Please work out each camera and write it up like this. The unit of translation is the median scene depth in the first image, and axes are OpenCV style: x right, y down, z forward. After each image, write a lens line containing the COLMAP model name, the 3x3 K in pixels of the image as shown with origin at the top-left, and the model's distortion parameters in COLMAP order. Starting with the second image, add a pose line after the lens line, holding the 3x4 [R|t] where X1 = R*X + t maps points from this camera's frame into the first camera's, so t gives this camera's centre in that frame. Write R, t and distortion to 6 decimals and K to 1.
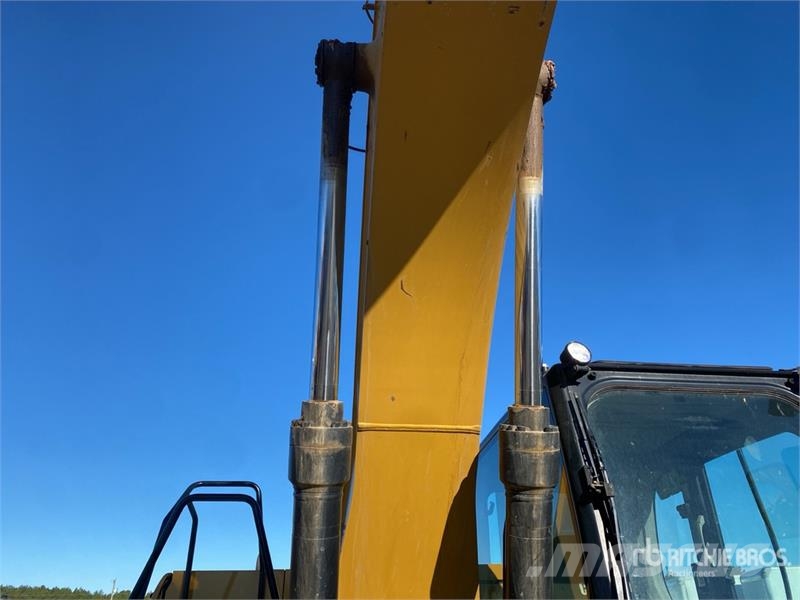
lens RADIAL K [[614.4, 0, 400.0], [0, 614.4, 300.0], [0, 0, 1]] dist [0.053266, -0.066312]
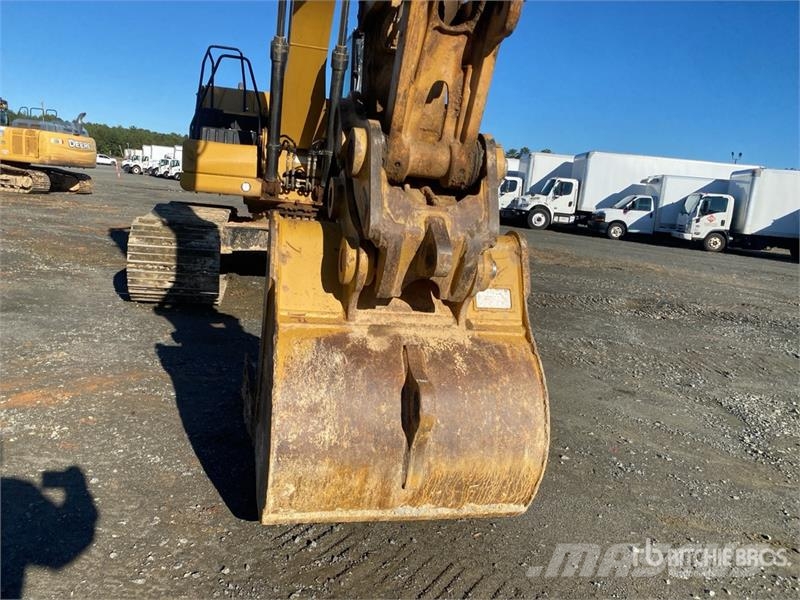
lens RADIAL K [[614.4, 0, 400.0], [0, 614.4, 300.0], [0, 0, 1]] dist [0.053266, -0.066312]
pose [[0.987479, 0.071002, 0.140868, 0.149229], [-0.141738, 0.791336, 0.594725, -0.800890], [-0.069247, -0.607245, 0.791491, -2.603014]]
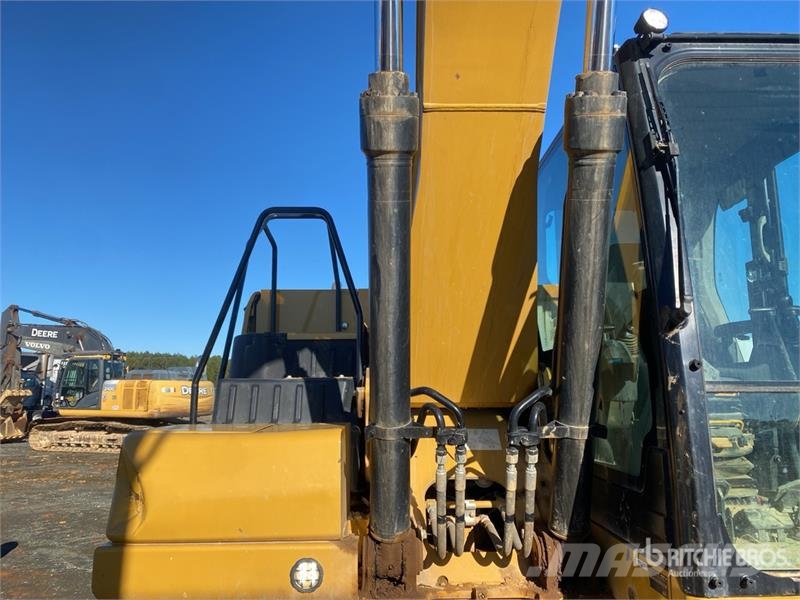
lens RADIAL K [[614.6, 0, 400.0], [0, 614.6, 300.0], [0, 0, 1]] dist [0.049352, -0.007238]
pose [[0.995745, -0.014045, -0.091078, -0.019361], [0.042093, 0.948512, 0.313932, 0.194904], [0.081979, -0.316430, 0.945067, -0.077178]]
